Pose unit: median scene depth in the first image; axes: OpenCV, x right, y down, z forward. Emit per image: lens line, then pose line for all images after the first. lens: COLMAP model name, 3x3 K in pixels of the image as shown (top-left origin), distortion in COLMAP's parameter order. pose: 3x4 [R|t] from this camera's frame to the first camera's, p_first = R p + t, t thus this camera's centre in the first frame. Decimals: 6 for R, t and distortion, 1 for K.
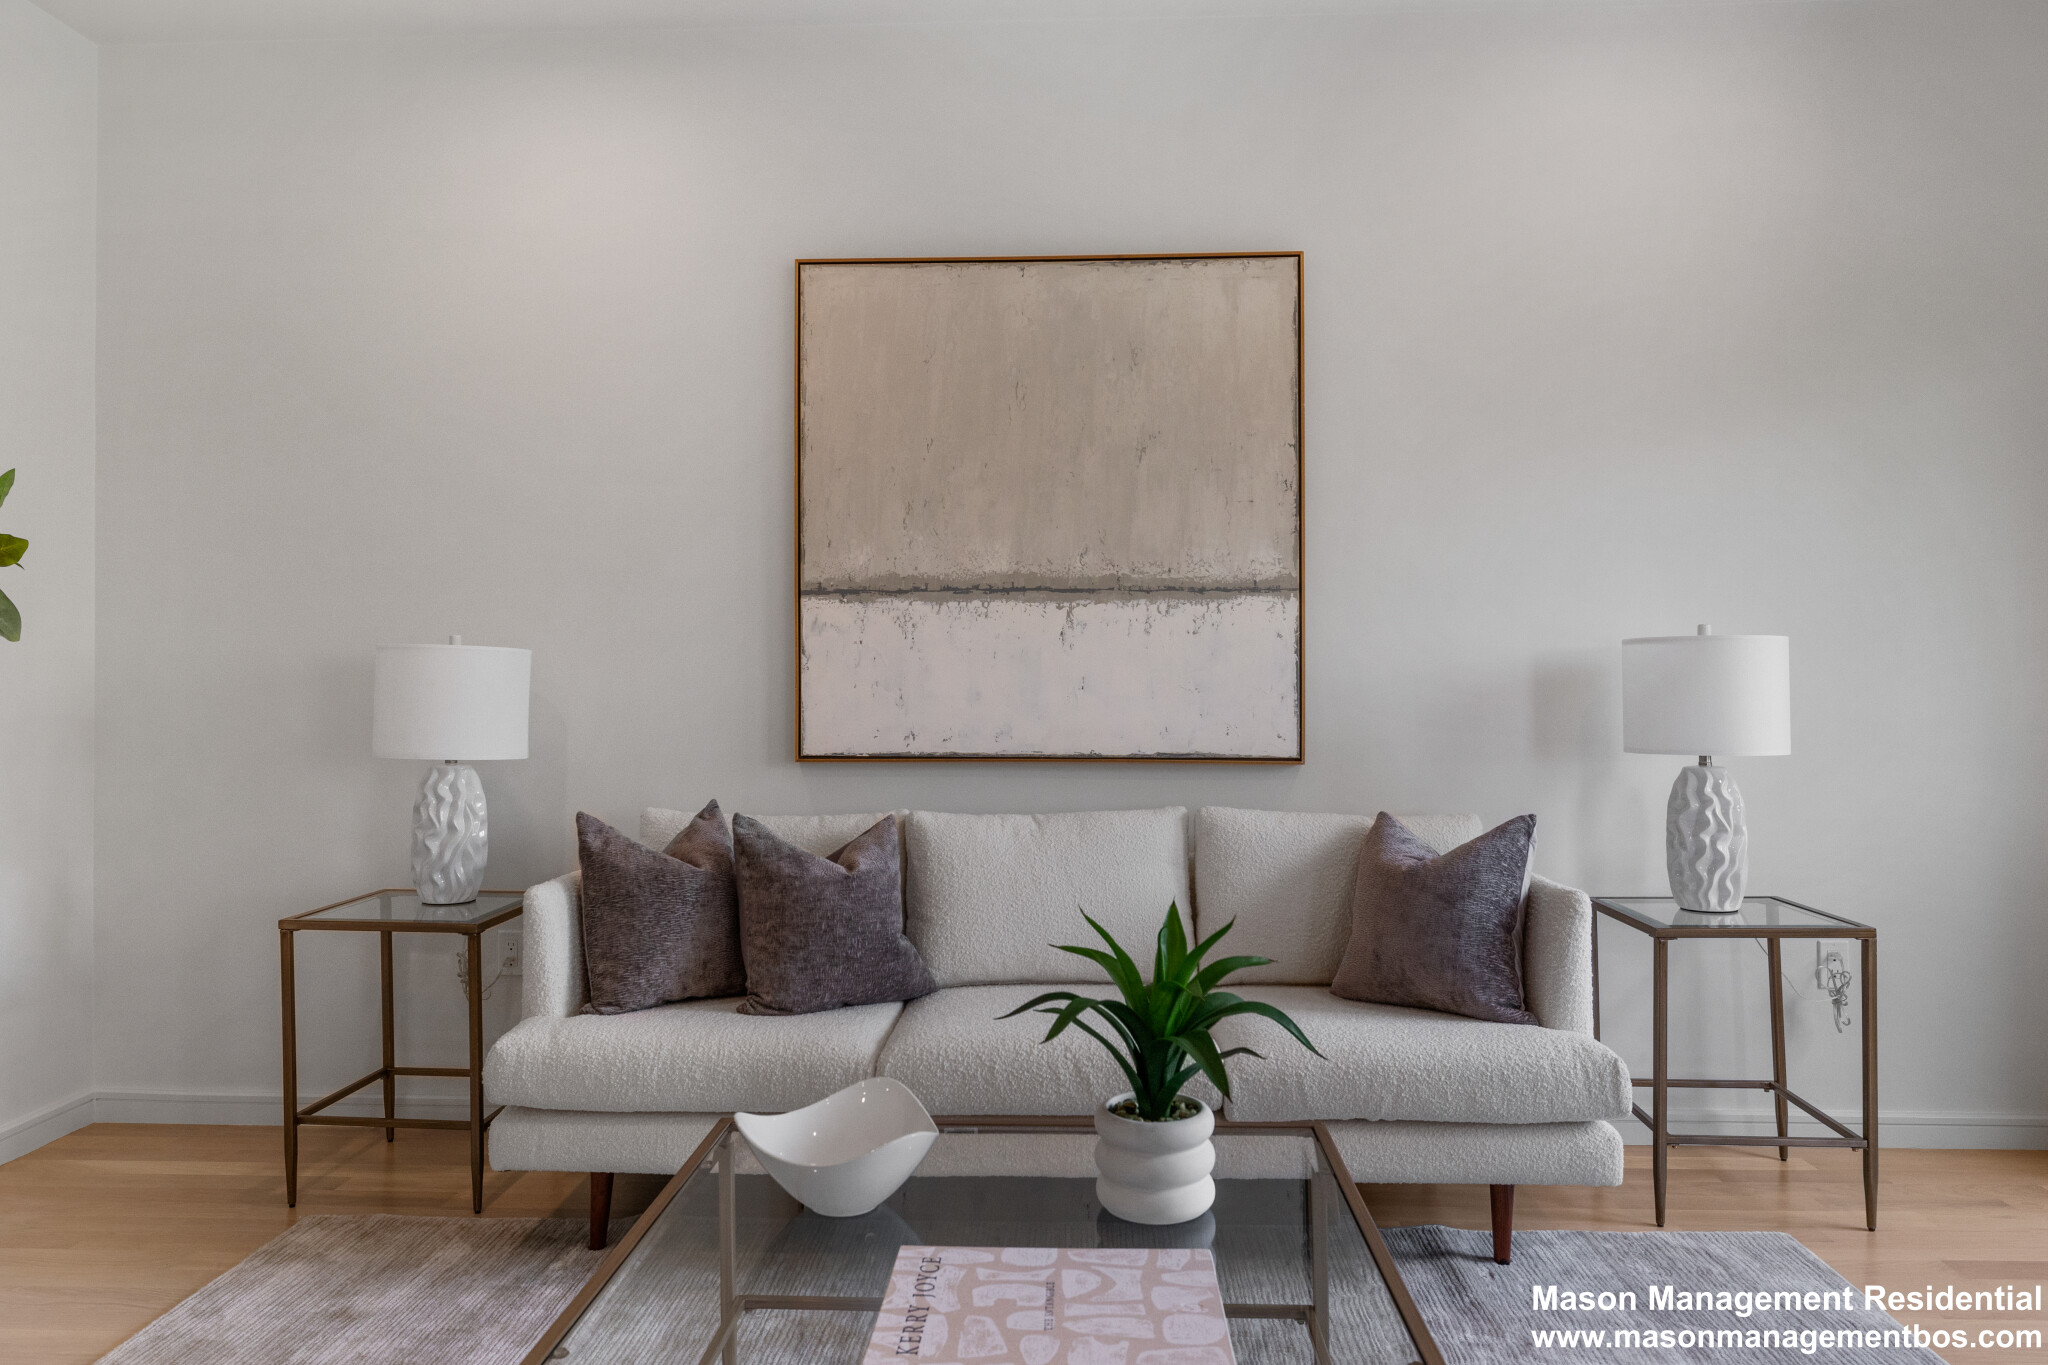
lens RADIAL K [[1349.2, 0, 1027.0], [0, 1349.2, 677.0], [0, 0, 1]] dist [-0.000981, 0.000157]
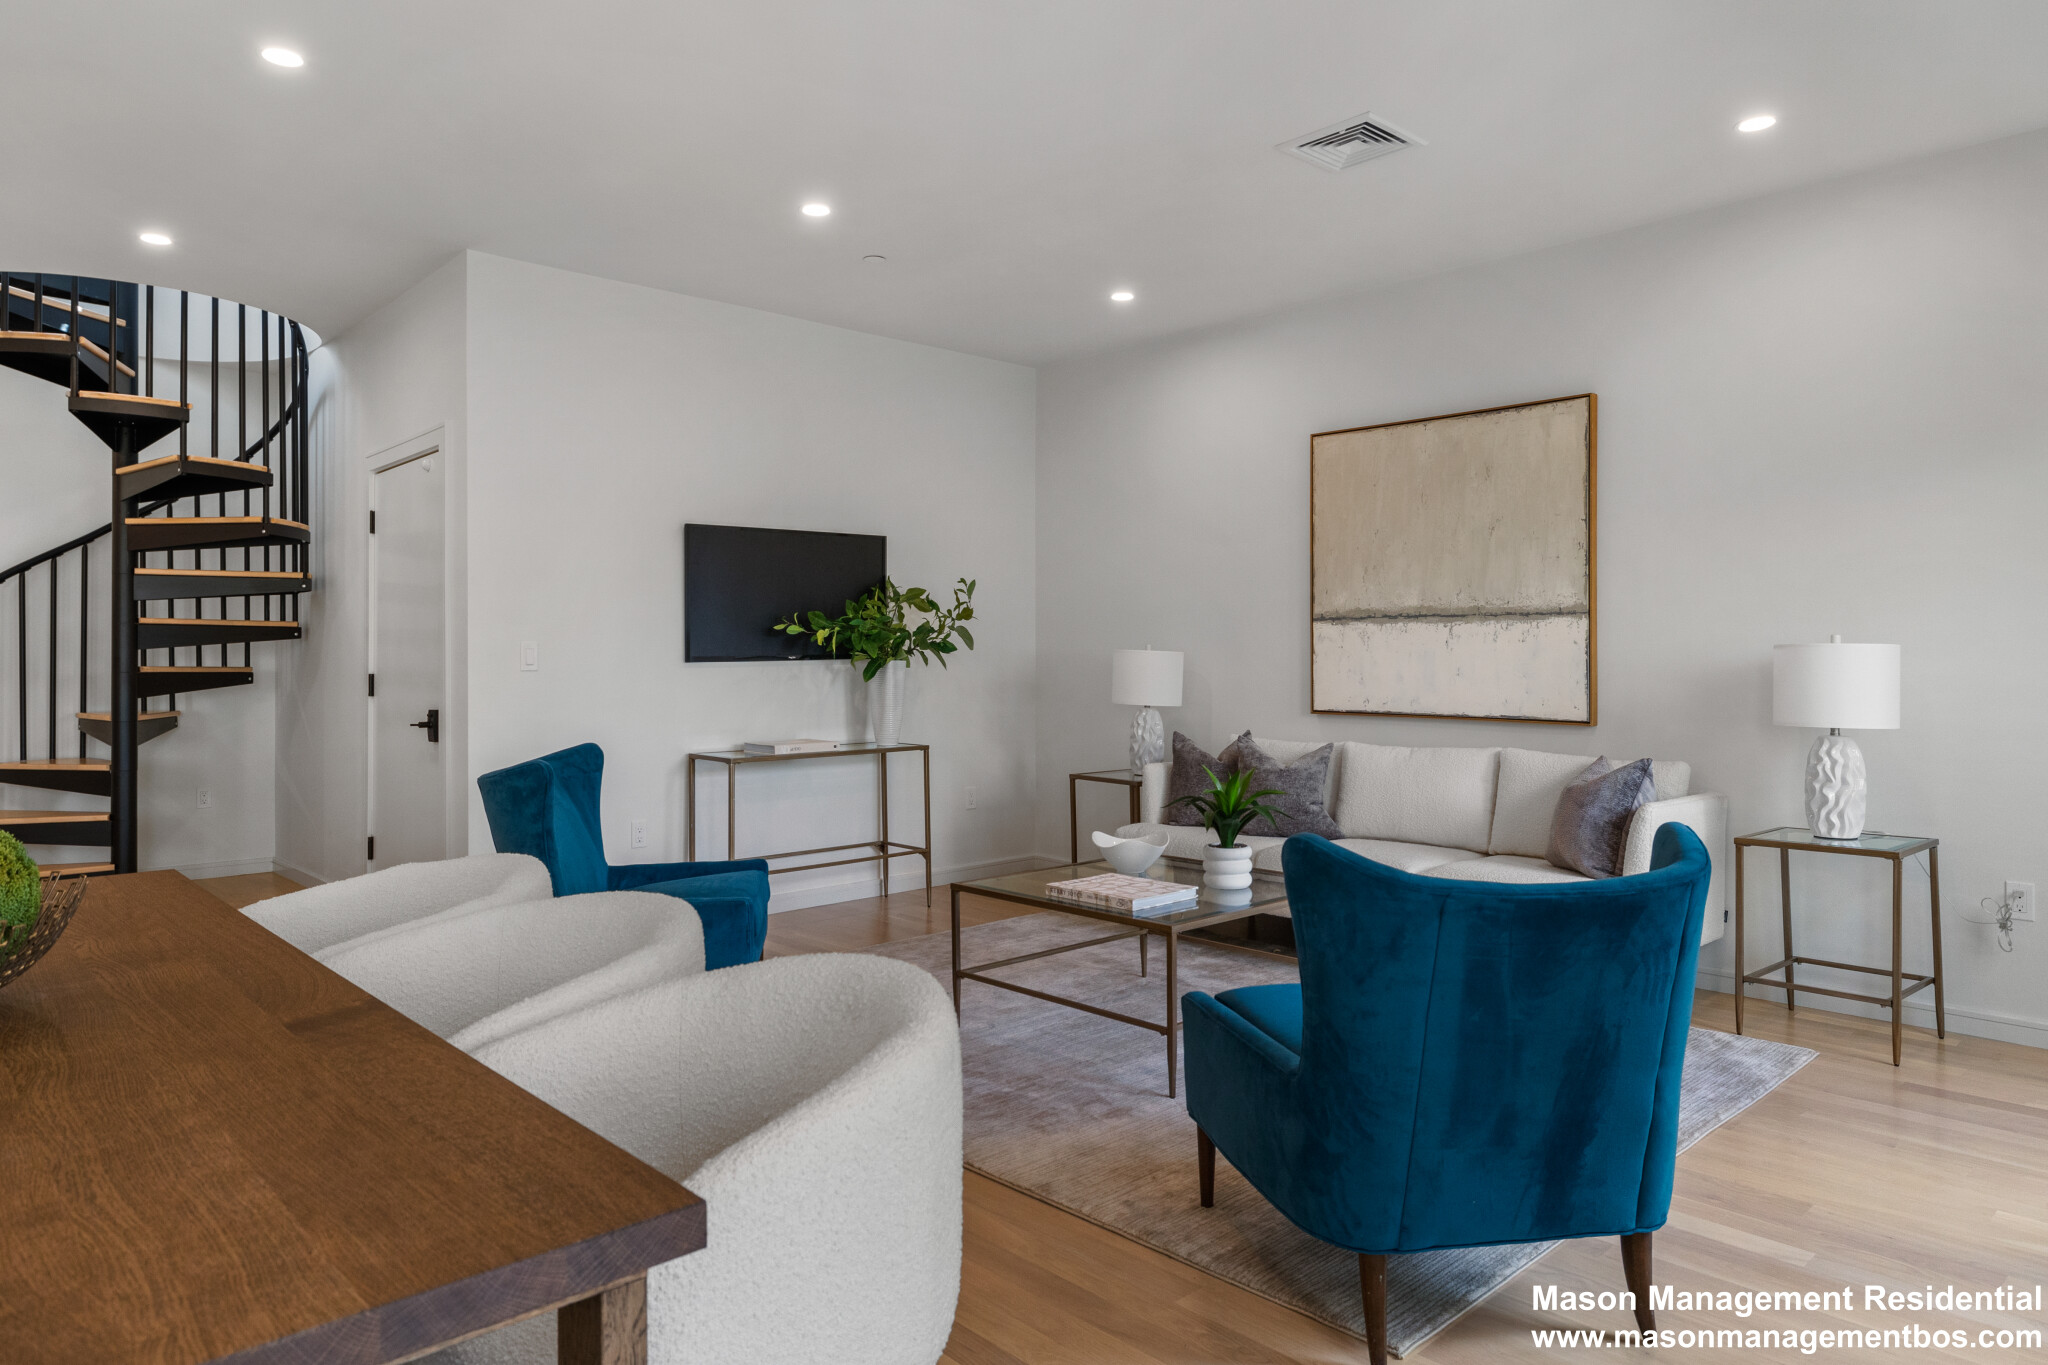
lens RADIAL K [[1296.0, 0, 1023.7], [0, 1296.0, 672.3], [0, 0, 1]] dist [0.000982, -0.000001]
pose [[0.714718, 0.011048, -0.699325, 0.775399], [0.000652, 0.999864, 0.016462, -0.021243], [0.699412, -0.012222, 0.714614, -0.513314]]
